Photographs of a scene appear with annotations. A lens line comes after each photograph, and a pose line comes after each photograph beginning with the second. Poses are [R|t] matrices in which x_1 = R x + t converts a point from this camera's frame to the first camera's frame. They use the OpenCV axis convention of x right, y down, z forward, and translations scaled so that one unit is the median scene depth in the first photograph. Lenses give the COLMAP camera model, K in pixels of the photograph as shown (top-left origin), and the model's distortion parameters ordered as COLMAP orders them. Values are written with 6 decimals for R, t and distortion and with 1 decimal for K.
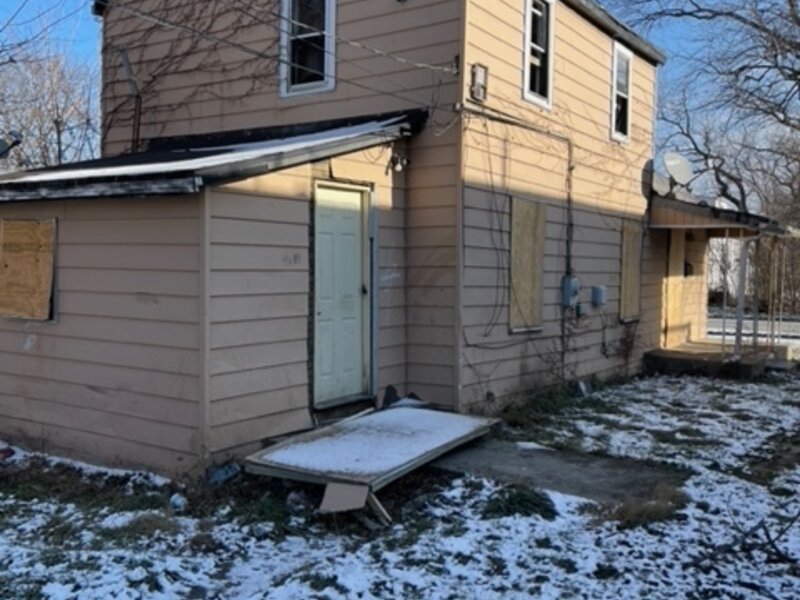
lens RADIAL K [[778.1, 0, 400.0], [0, 778.1, 300.0], [0, 0, 1]] dist [-0.000578, -0.011911]
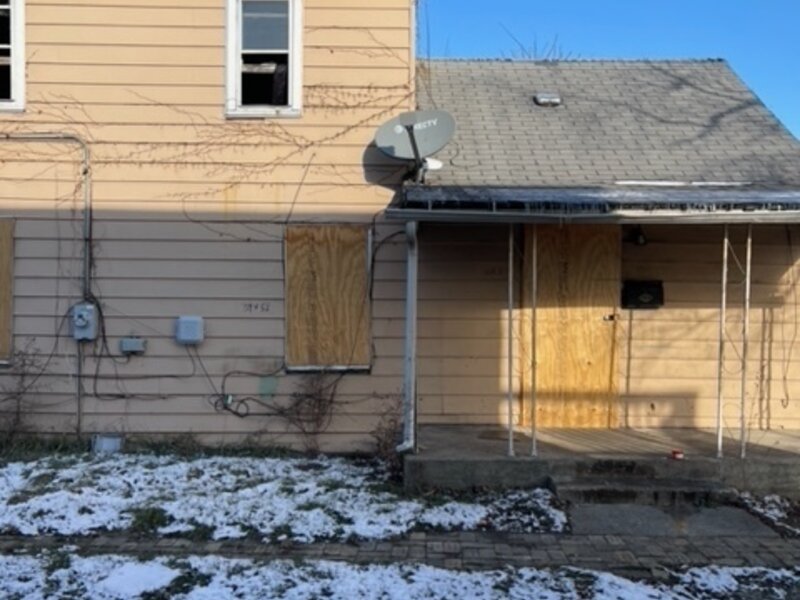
lens RADIAL K [[778.1, 0, 400.0], [0, 778.1, 300.0], [0, 0, 1]] dist [-0.000578, -0.011911]
pose [[0.606347, -0.015633, -0.795047, 0.751579], [-0.031963, 0.998520, -0.044010, -0.006081], [0.794558, 0.052098, 0.604950, 0.546391]]
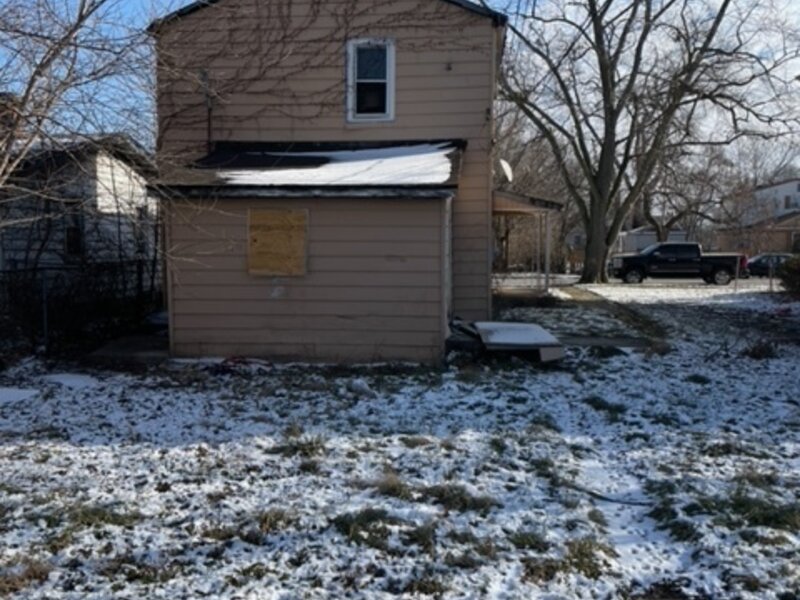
lens RADIAL K [[778.1, 0, 400.0], [0, 778.1, 300.0], [0, 0, 1]] dist [-0.000578, -0.011911]
pose [[0.893230, -0.048382, 0.446989, -0.761791], [0.031185, 0.998466, 0.045757, 0.007625], [-0.448517, -0.026932, 0.893369, -0.354974]]
